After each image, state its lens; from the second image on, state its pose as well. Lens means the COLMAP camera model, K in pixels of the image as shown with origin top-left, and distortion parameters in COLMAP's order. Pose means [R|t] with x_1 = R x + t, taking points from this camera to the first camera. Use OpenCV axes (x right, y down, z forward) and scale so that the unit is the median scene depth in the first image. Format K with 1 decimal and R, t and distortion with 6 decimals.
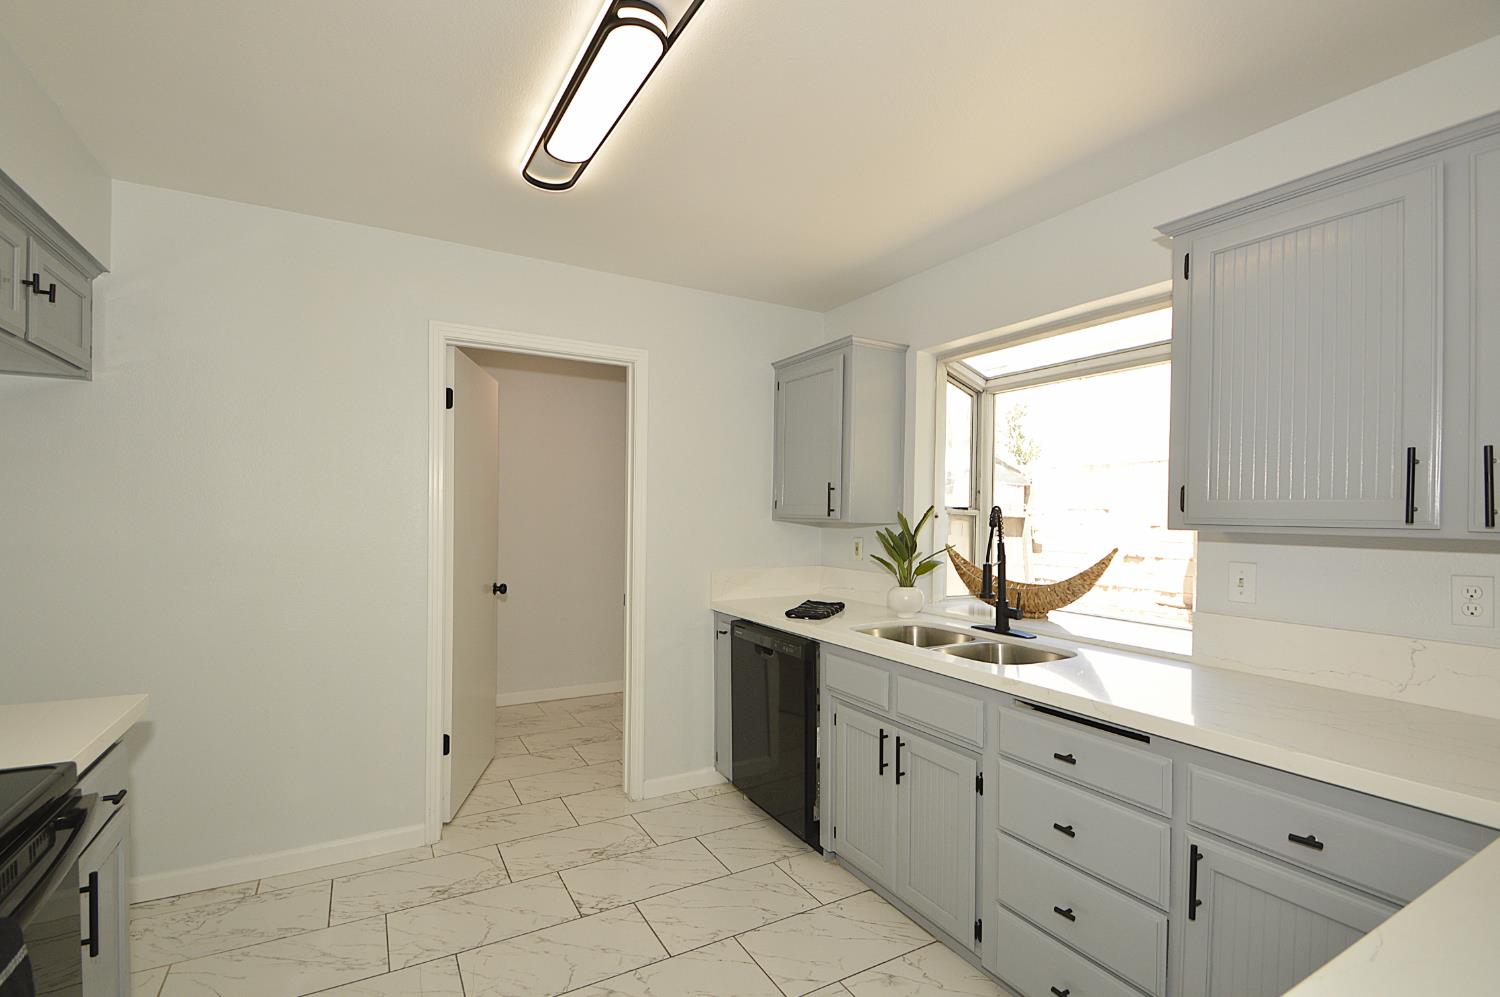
lens RADIAL K [[665.1, 0, 734.8], [0, 665.1, 519.5], [0, 0, 1]] dist [0.010022, -0.015368]
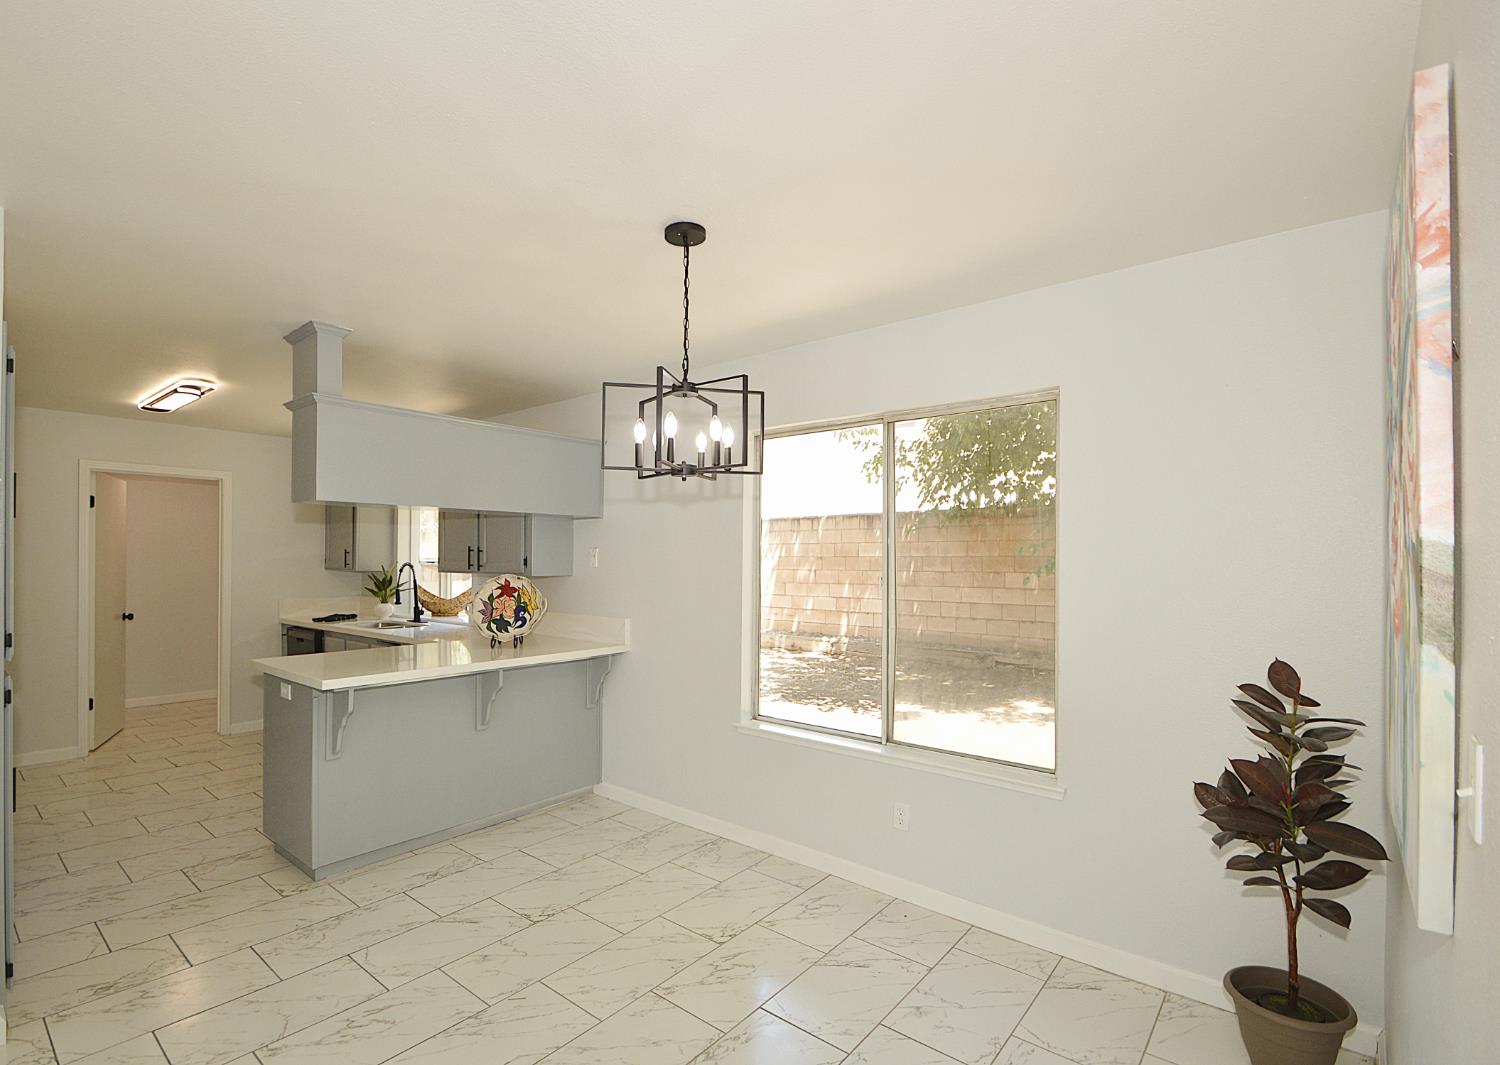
lens RADIAL K [[720.6, 0, 720.4], [0, 720.6, 556.3], [0, 0, 1]] dist [-0.003152, -0.000857]
pose [[0.935495, -0.008681, 0.353234, 0.416940], [0.010357, 0.999942, -0.002854, -0.020278], [-0.353189, 0.006328, 0.935531, -1.265489]]
